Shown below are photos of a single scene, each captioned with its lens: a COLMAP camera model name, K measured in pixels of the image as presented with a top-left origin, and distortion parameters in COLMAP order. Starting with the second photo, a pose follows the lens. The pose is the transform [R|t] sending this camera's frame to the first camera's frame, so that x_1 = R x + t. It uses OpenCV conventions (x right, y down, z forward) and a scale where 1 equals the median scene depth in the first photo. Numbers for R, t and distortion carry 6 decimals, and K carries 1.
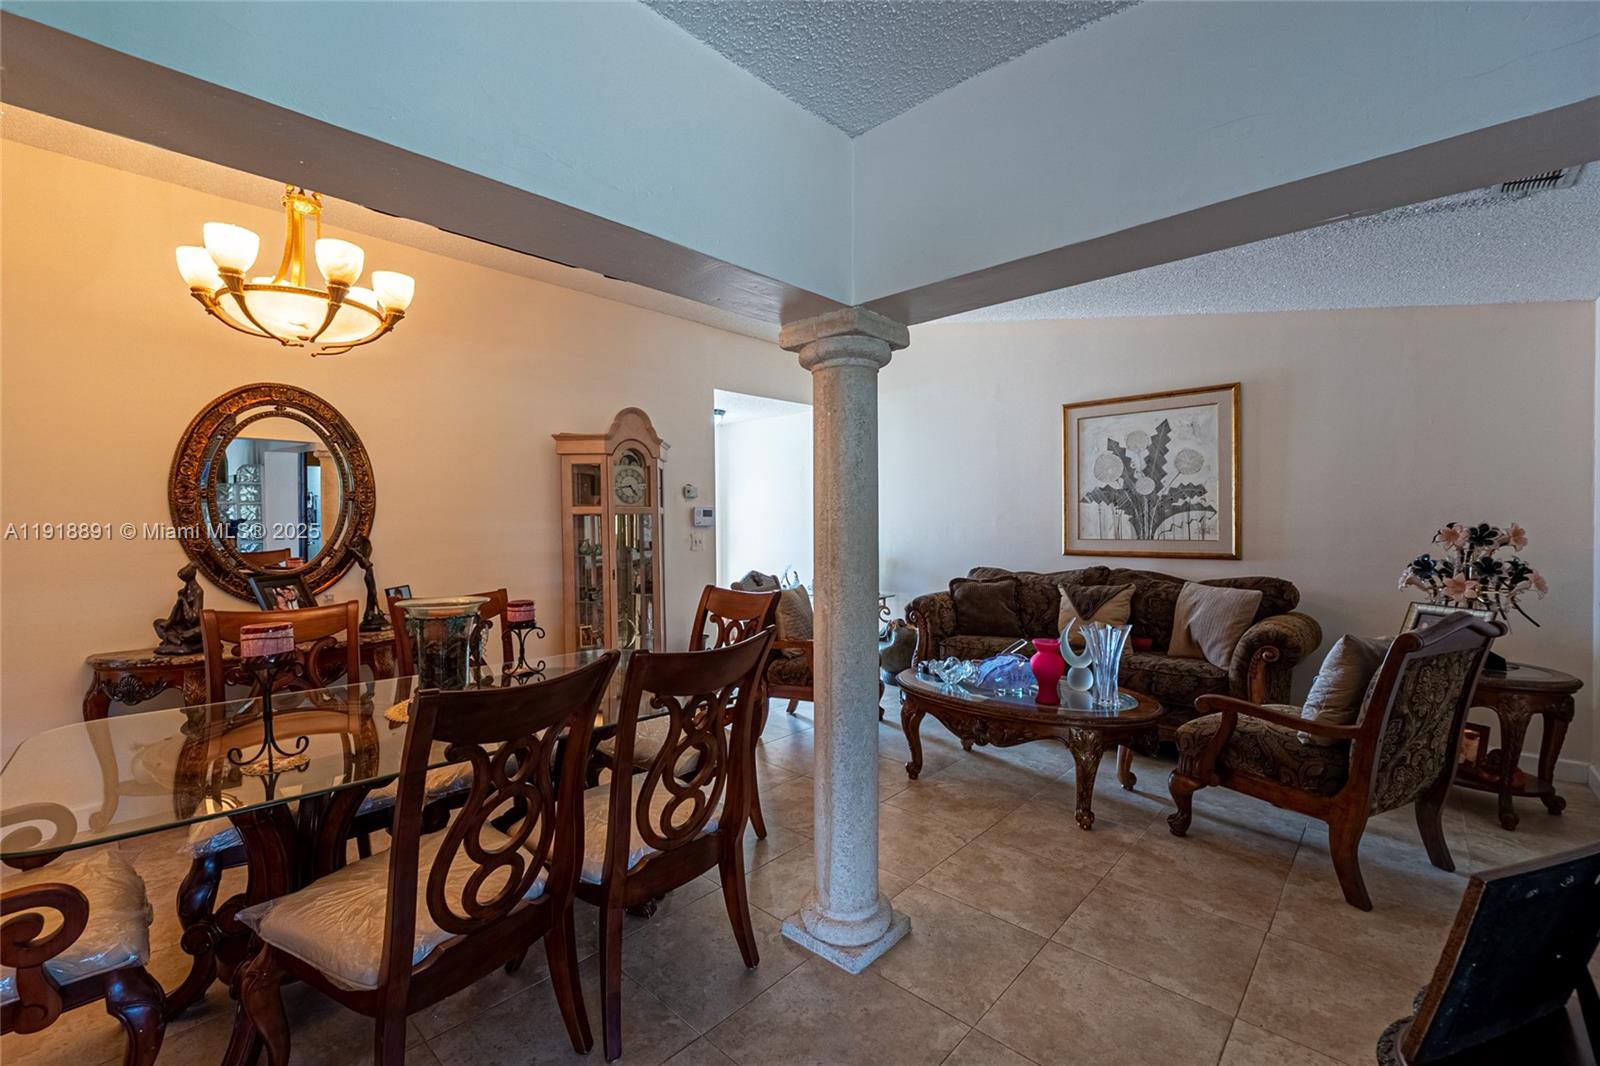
lens RADIAL K [[673.1, 0, 789.6], [0, 673.1, 533.4], [0, 0, 1]] dist [-0.004193, -0.000438]
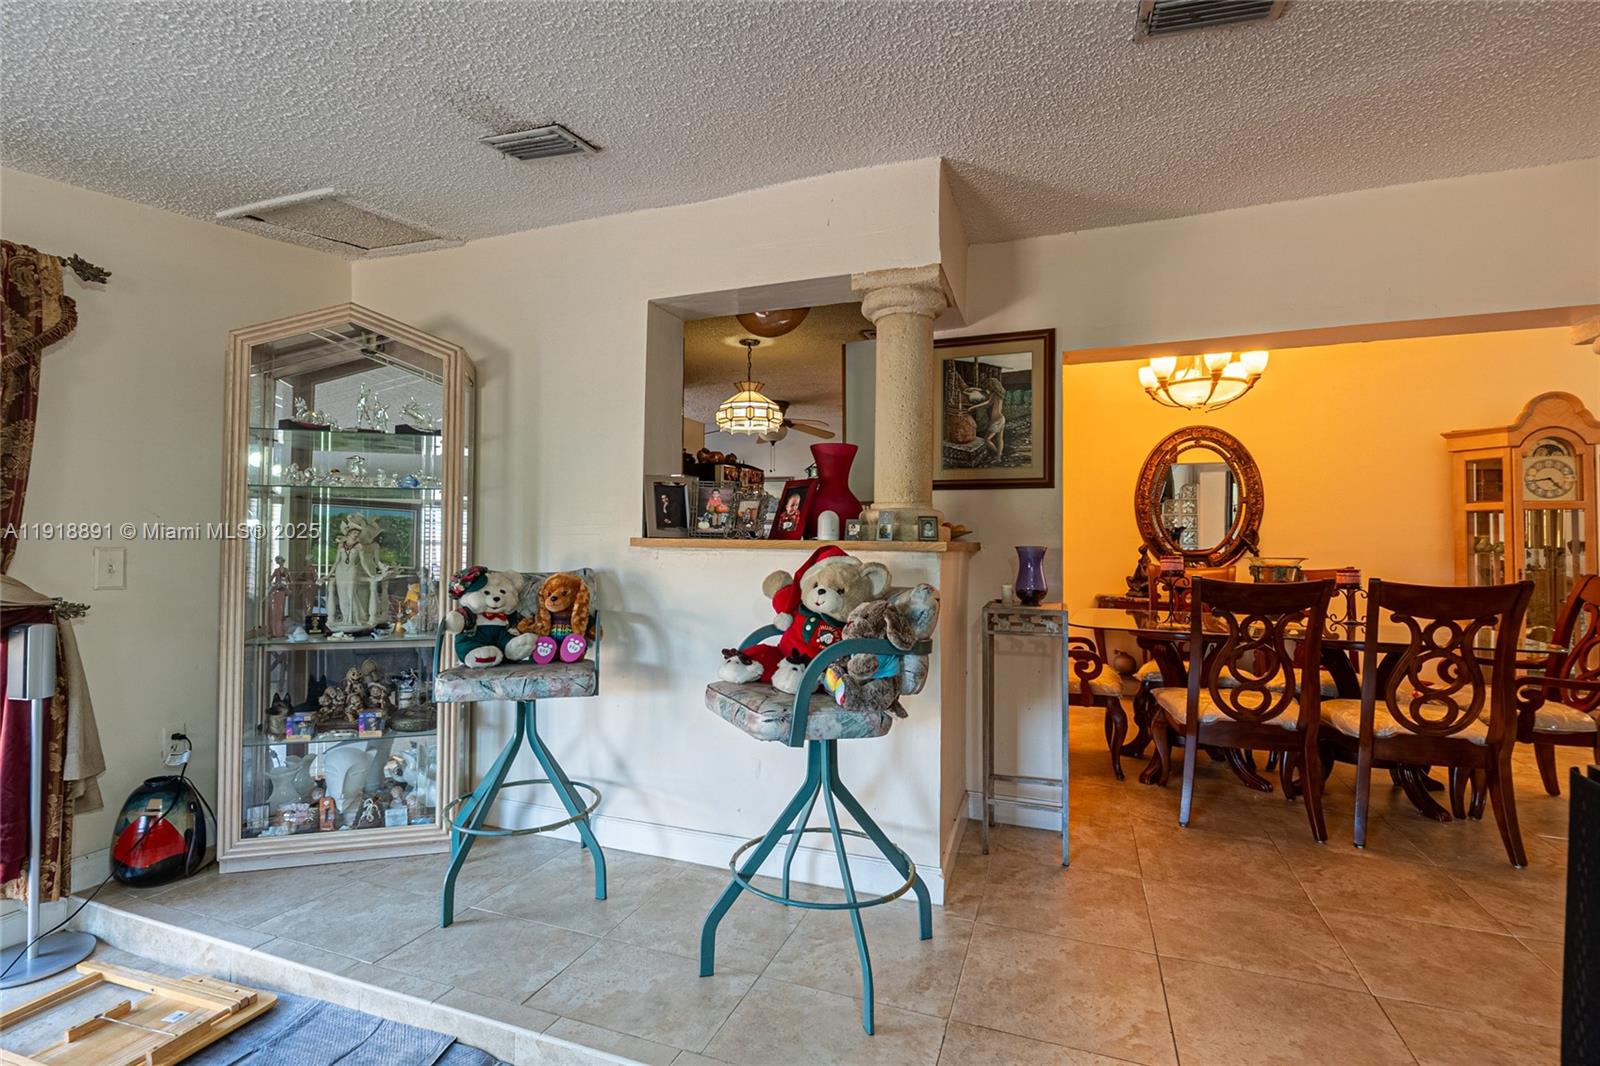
lens RADIAL K [[748.3, 0, 790.9], [0, 748.3, 529.1], [0, 0, 1]] dist [0.000694, -0.000088]
pose [[0.381128, -0.009481, -0.924473, 0.654124], [-0.025569, 0.999457, -0.020791, 0.095462], [0.924168, 0.031562, 0.380679, -0.692991]]
